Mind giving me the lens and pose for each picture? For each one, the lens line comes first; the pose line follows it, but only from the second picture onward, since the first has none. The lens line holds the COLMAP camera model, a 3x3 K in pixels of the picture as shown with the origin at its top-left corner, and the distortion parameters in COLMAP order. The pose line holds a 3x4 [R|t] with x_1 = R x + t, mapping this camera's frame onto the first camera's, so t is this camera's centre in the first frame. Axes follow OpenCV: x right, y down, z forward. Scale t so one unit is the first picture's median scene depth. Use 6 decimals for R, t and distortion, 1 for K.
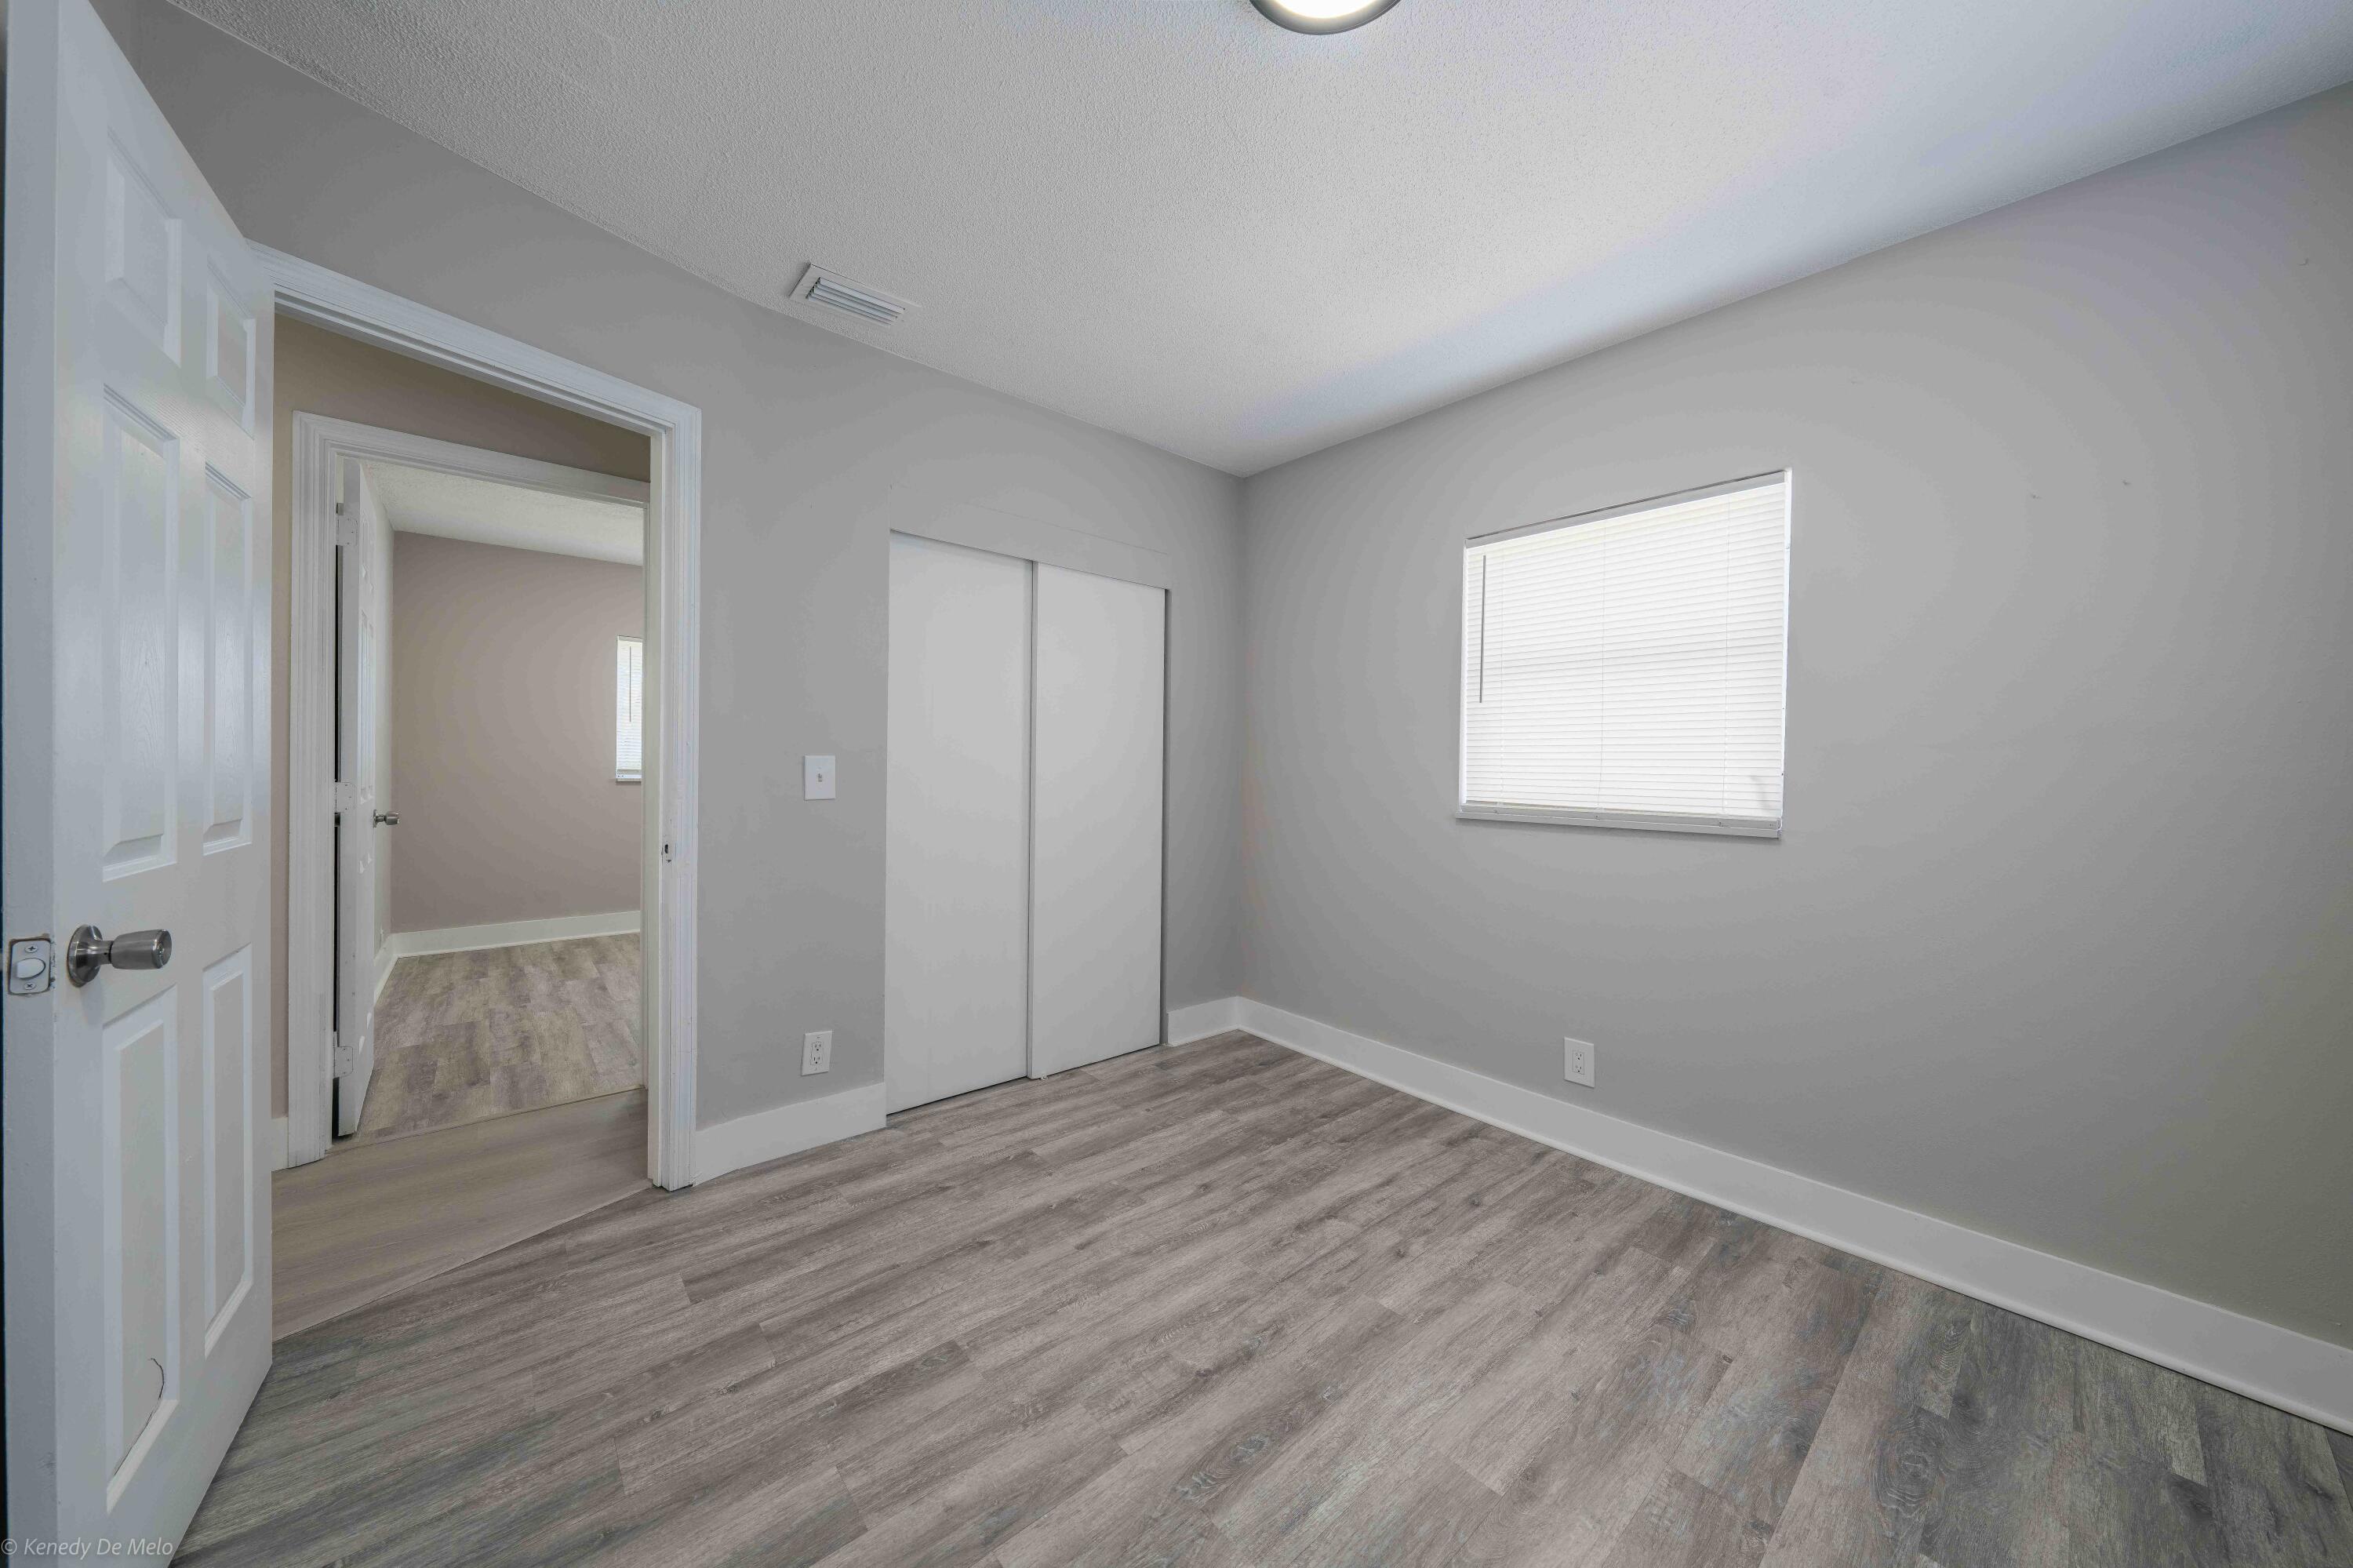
lens RADIAL K [[799.4, 0, 1166.8], [0, 799.4, 778.2], [0, 0, 1]] dist [-0.001895, 0.000027]
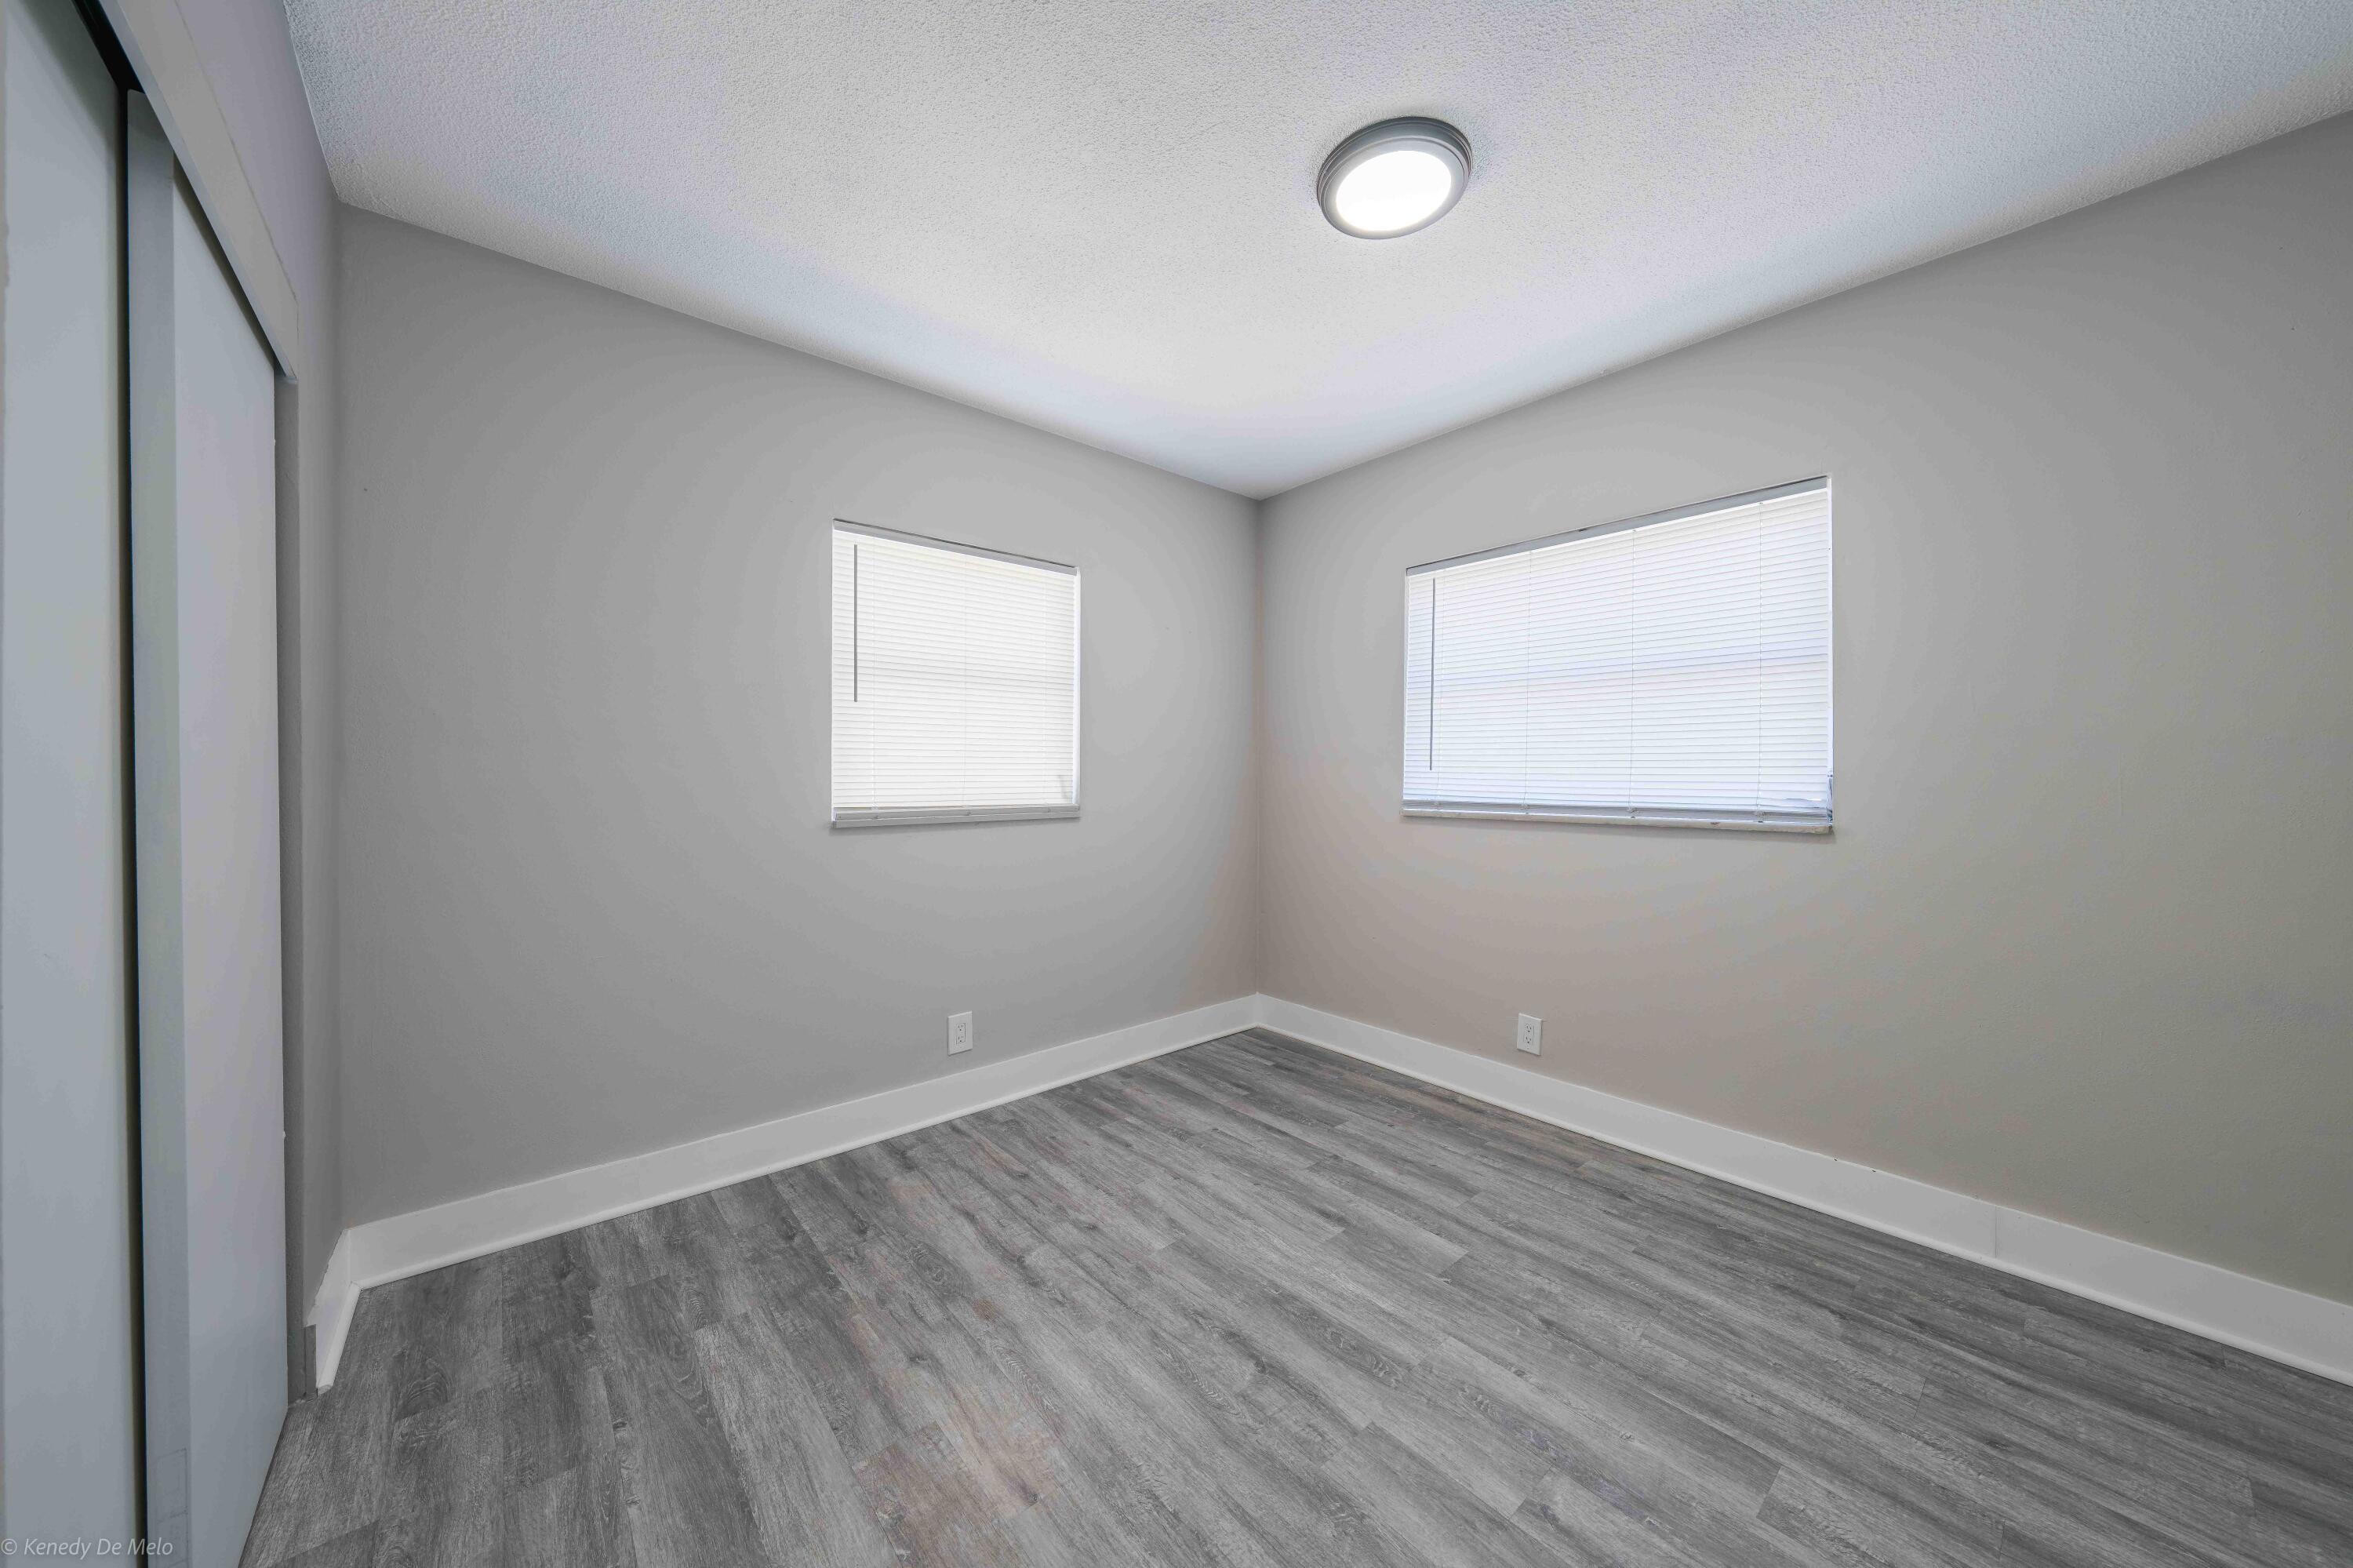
lens RADIAL K [[799.4, 0, 1188.5], [0, 799.4, 784.2], [0, 0, 1]] dist [-0.001895, 0.000027]
pose [[-0.003951, -0.031409, 0.999499, -0.737165], [0.016030, 0.999376, 0.031469, -0.030845], [-0.999864, 0.016146, -0.003445, 0.834430]]
